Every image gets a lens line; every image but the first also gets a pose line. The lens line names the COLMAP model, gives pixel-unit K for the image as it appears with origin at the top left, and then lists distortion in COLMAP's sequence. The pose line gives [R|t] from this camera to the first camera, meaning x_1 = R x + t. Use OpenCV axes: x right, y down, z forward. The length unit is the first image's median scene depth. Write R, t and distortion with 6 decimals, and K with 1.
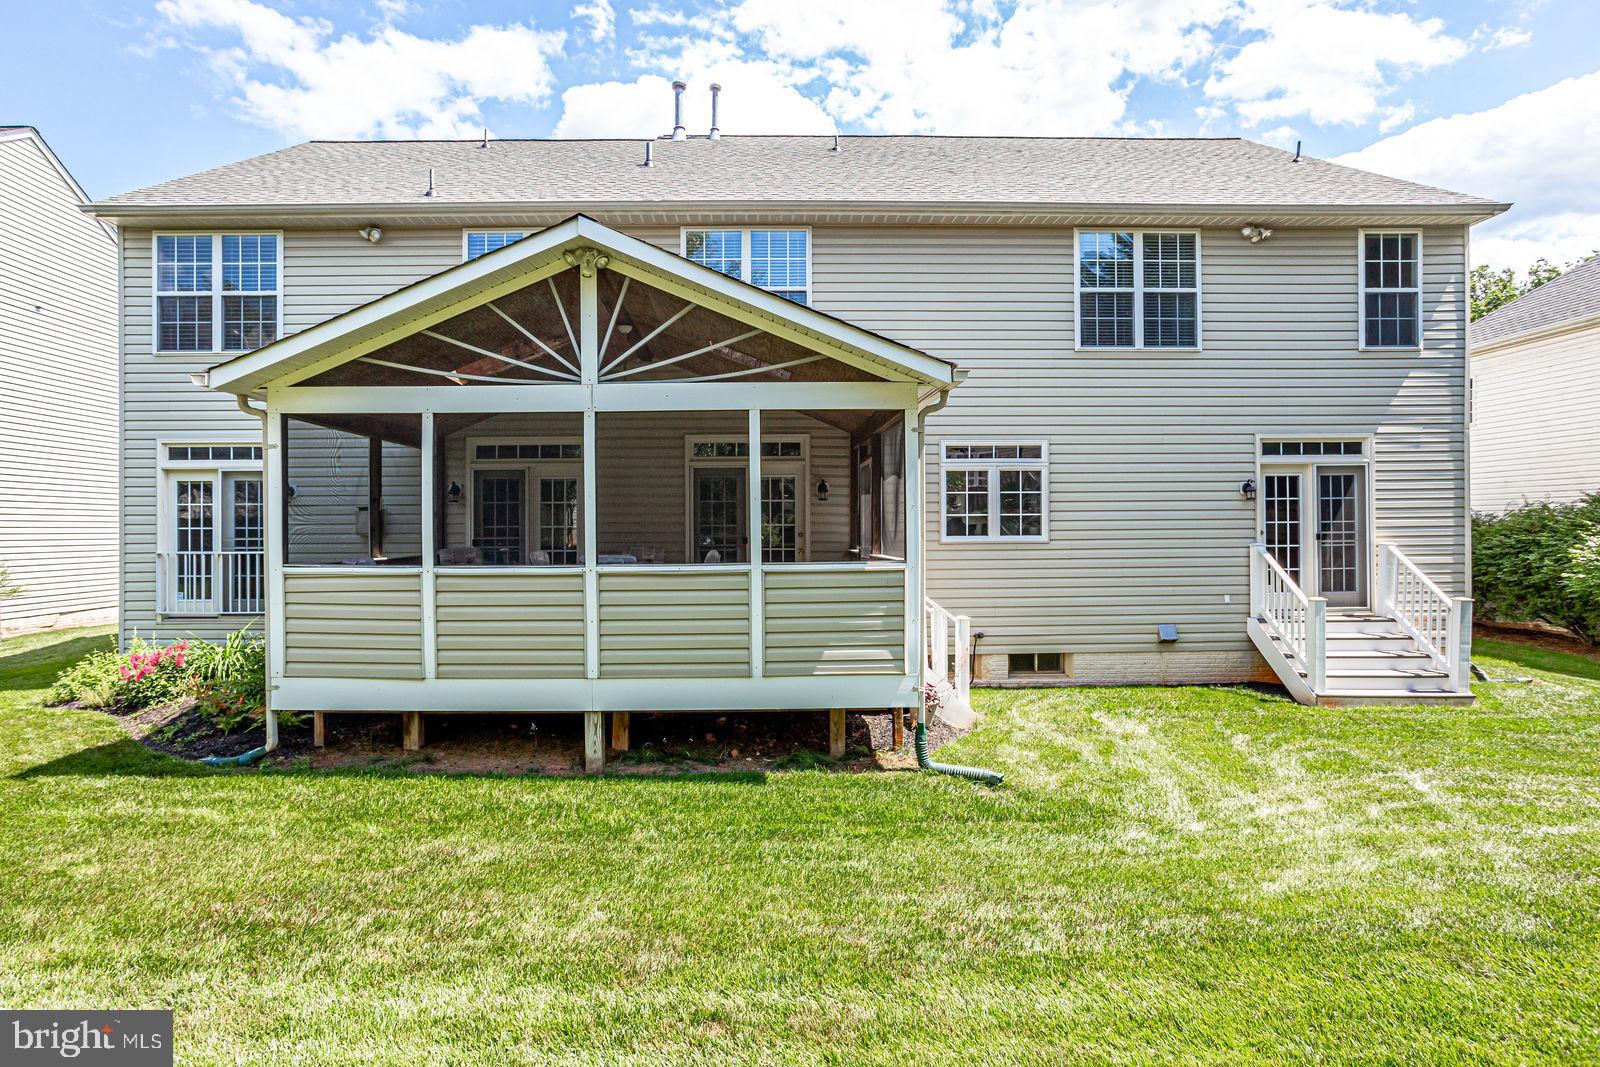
lens RADIAL K [[777.0, 0, 800.0], [0, 777.0, 533.5], [0, 0, 1]] dist [-0.017039, 0.000215]
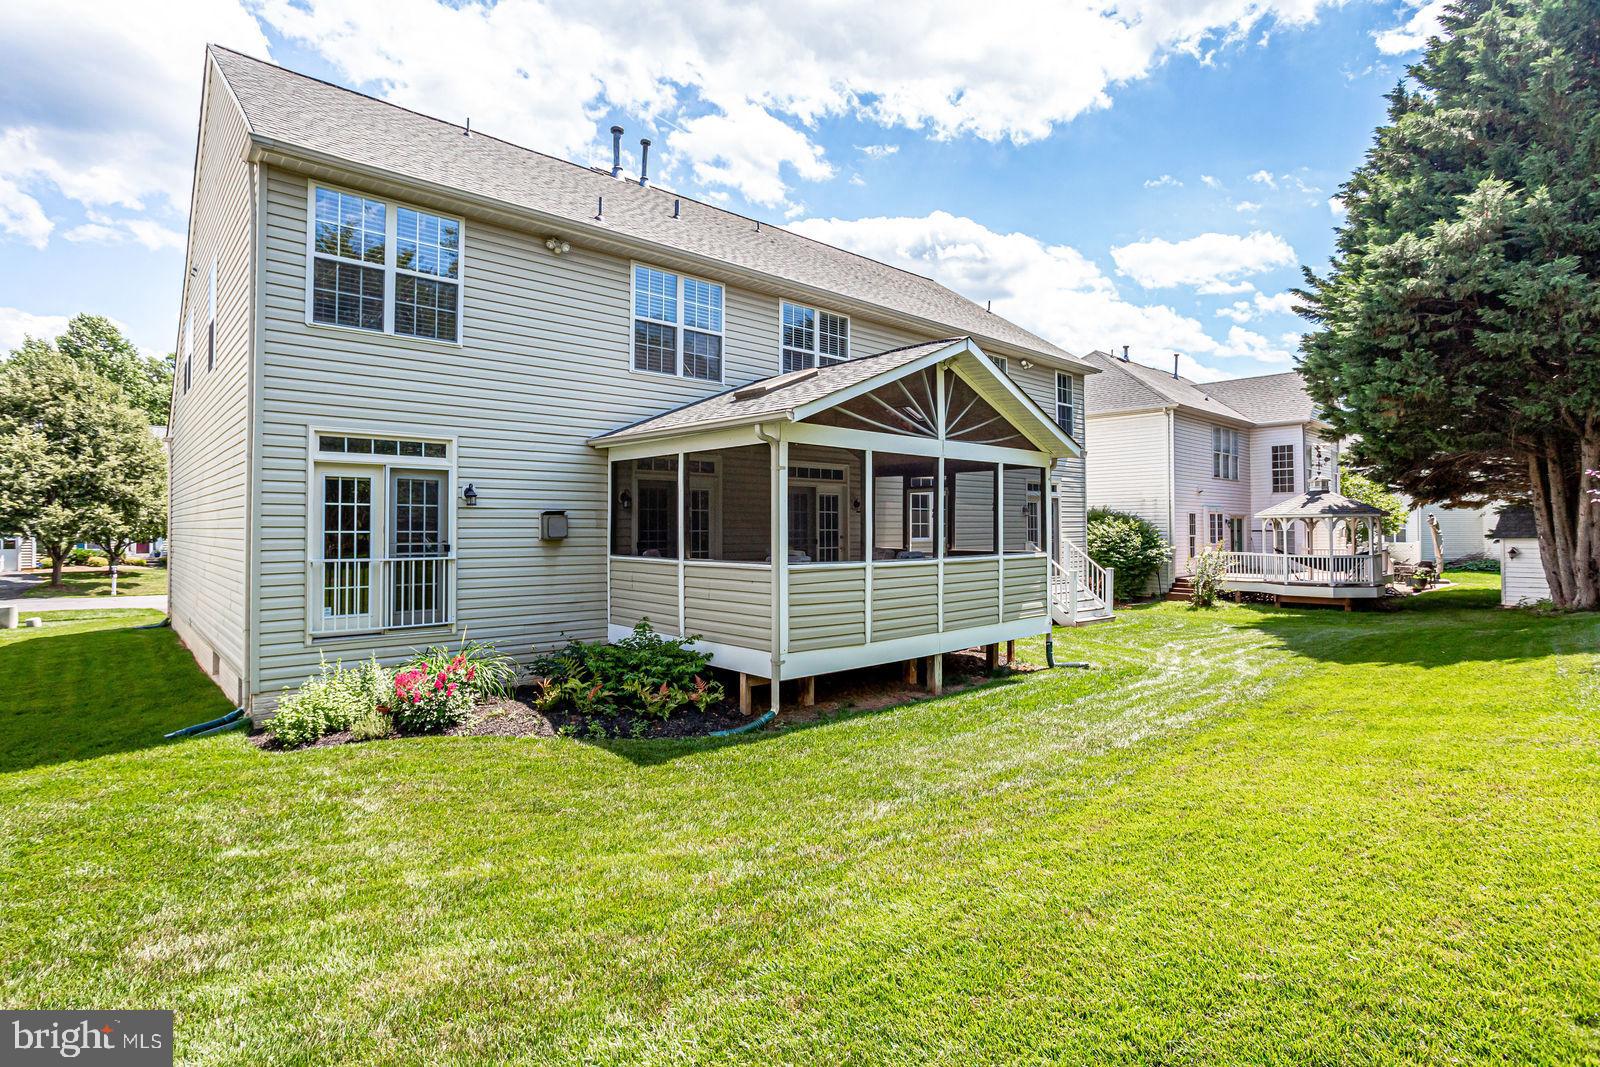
lens RADIAL K [[780.8, 0, 799.9], [0, 780.8, 520.1], [0, 0, 1]] dist [-0.033392, -0.000004]
pose [[0.750164, 0.011235, 0.661156, -0.980532], [0.000575, 0.999844, -0.017643, -0.004532], [-0.661251, 0.013615, 0.750041, 0.017452]]
